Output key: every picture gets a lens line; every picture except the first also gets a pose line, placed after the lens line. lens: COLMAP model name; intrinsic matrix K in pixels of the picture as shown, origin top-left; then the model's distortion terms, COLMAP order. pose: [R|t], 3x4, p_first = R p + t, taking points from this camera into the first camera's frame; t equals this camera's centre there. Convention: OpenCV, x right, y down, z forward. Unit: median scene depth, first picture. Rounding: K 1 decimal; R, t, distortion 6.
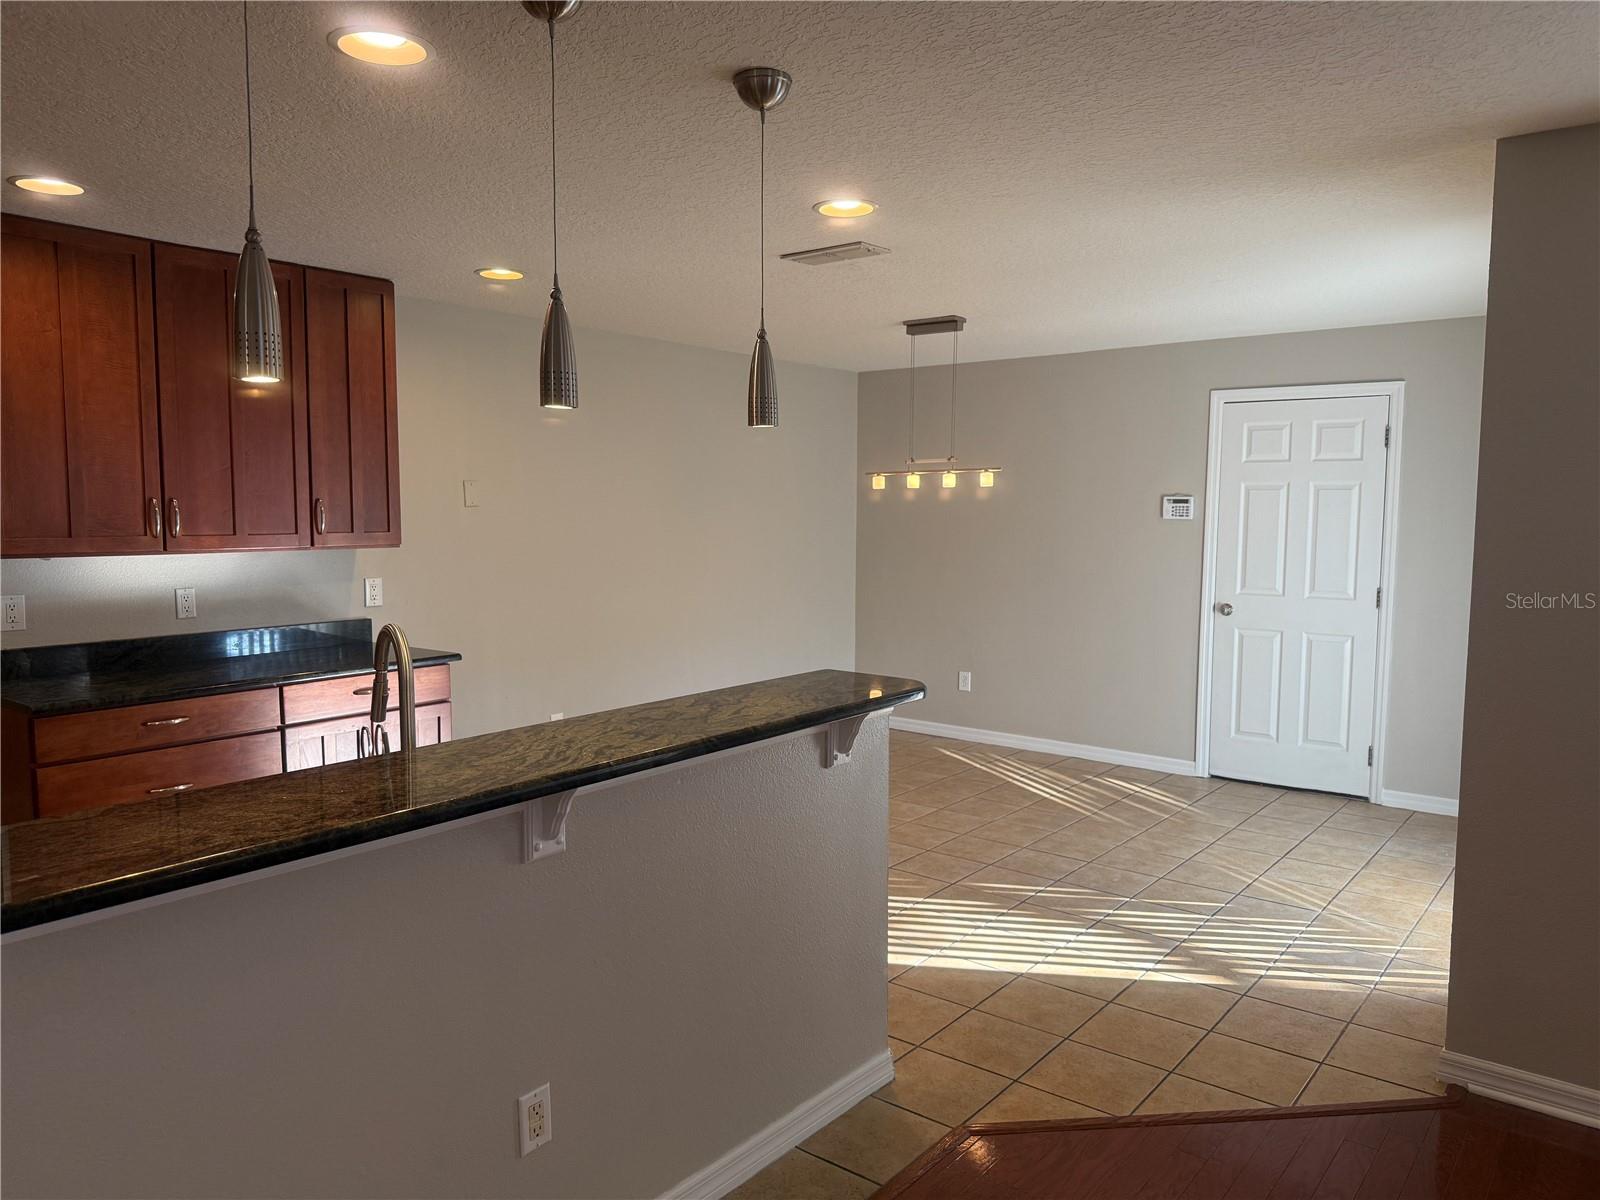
lens RADIAL K [[1138.1, 0, 801.7], [0, 1138.1, 590.4], [0, 0, 1]] dist [0.056497, -0.048532]
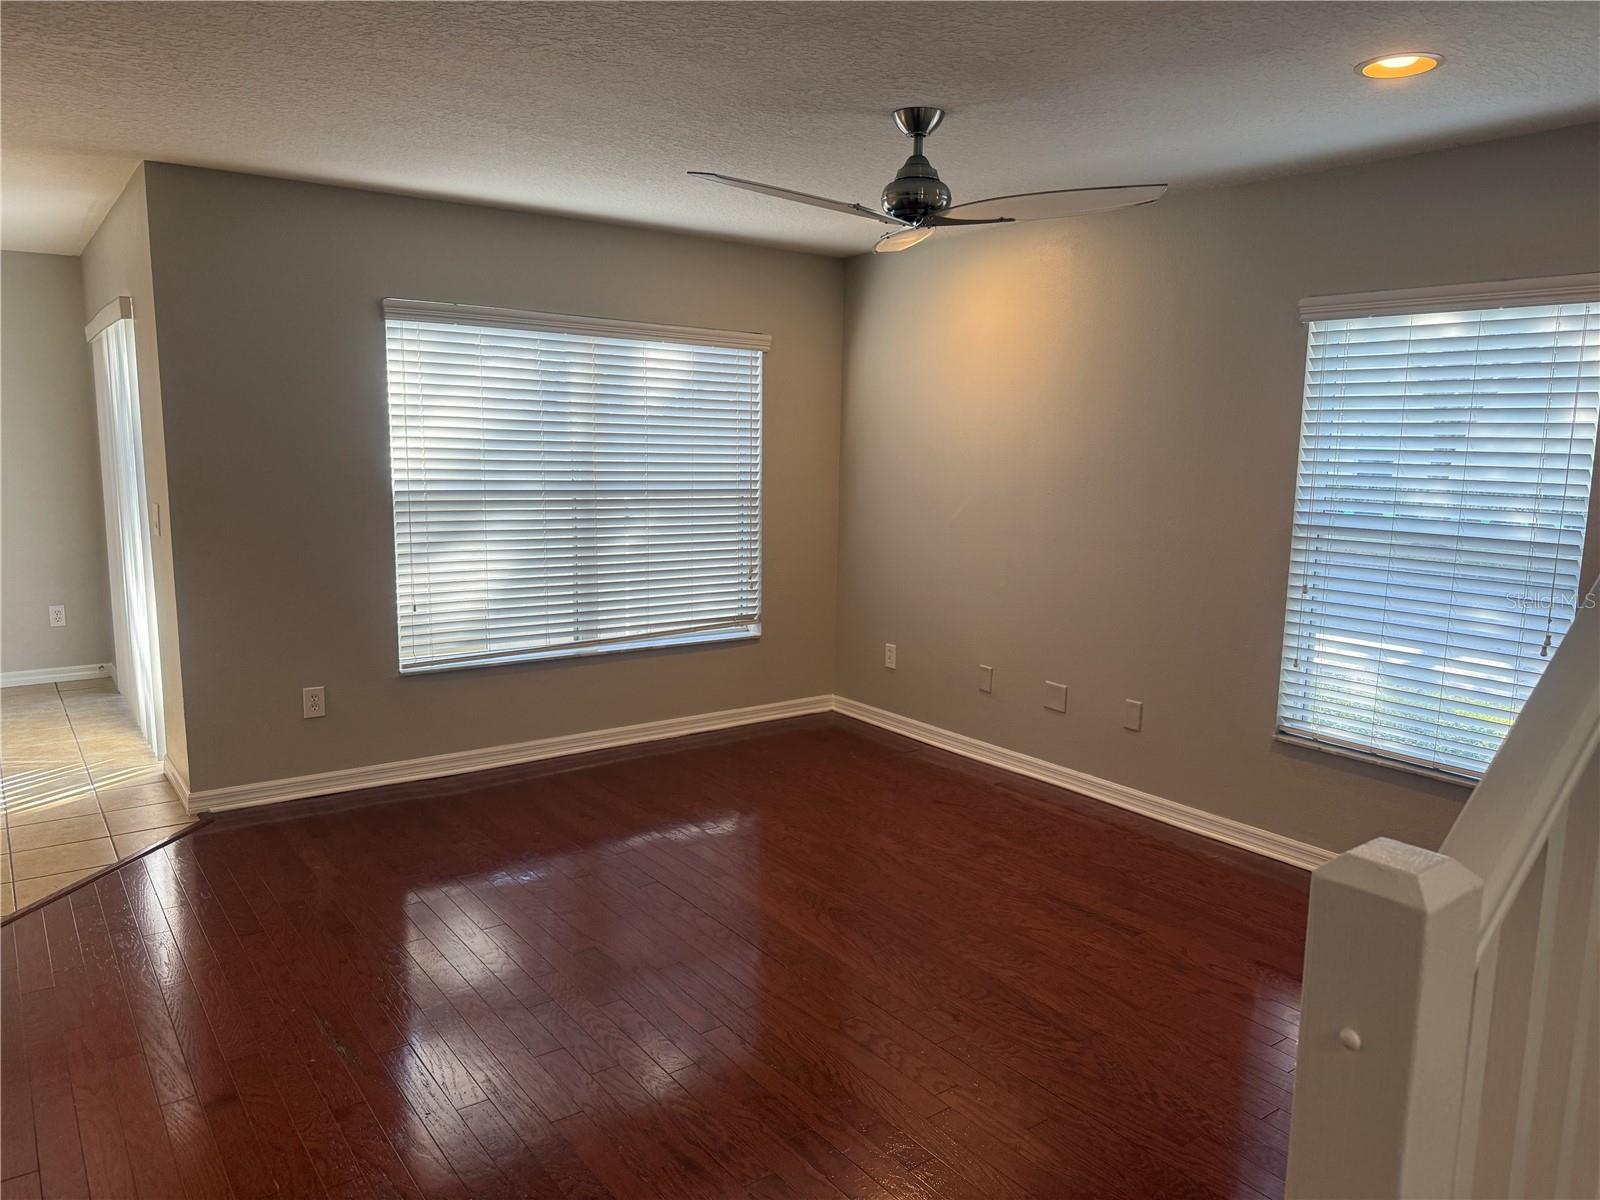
lens RADIAL K [[1138.1, 0, 815.9], [0, 1138.1, 606.9], [0, 0, 1]] dist [0.056497, -0.048532]
pose [[0.249142, -0.143494, 0.957777, -0.492262], [0.053320, 0.989495, 0.134376, 0.002227], [-0.966998, 0.017590, 0.254176, -0.123729]]
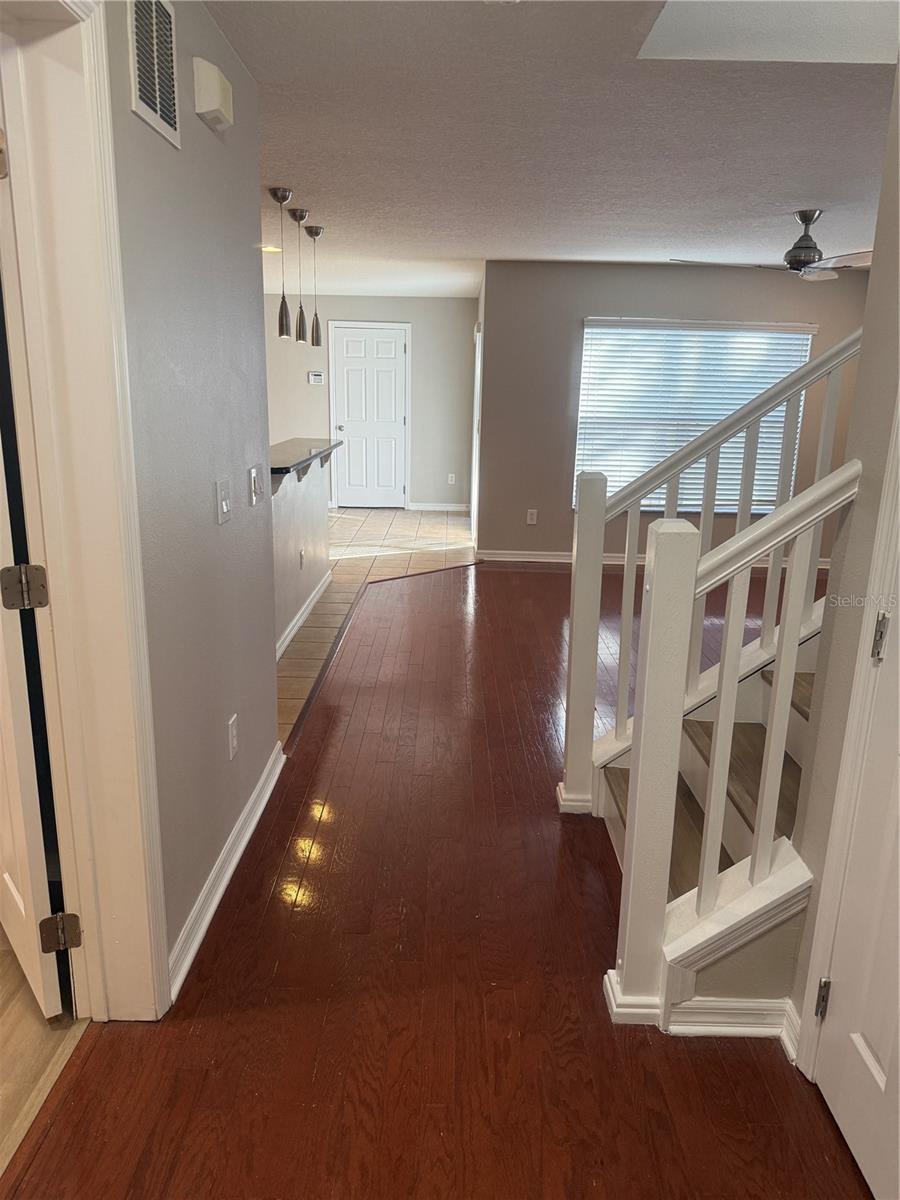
lens RADIAL K [[853.6, 0, 449.1], [0, 853.6, 599.7], [0, 0, 1]] dist [0.056497, -0.048532]
pose [[0.772608, -0.141178, 0.618987, -0.788419], [0.024186, 0.980800, 0.193511, 0.040385], [-0.634422, -0.134538, 0.761189, -0.602128]]
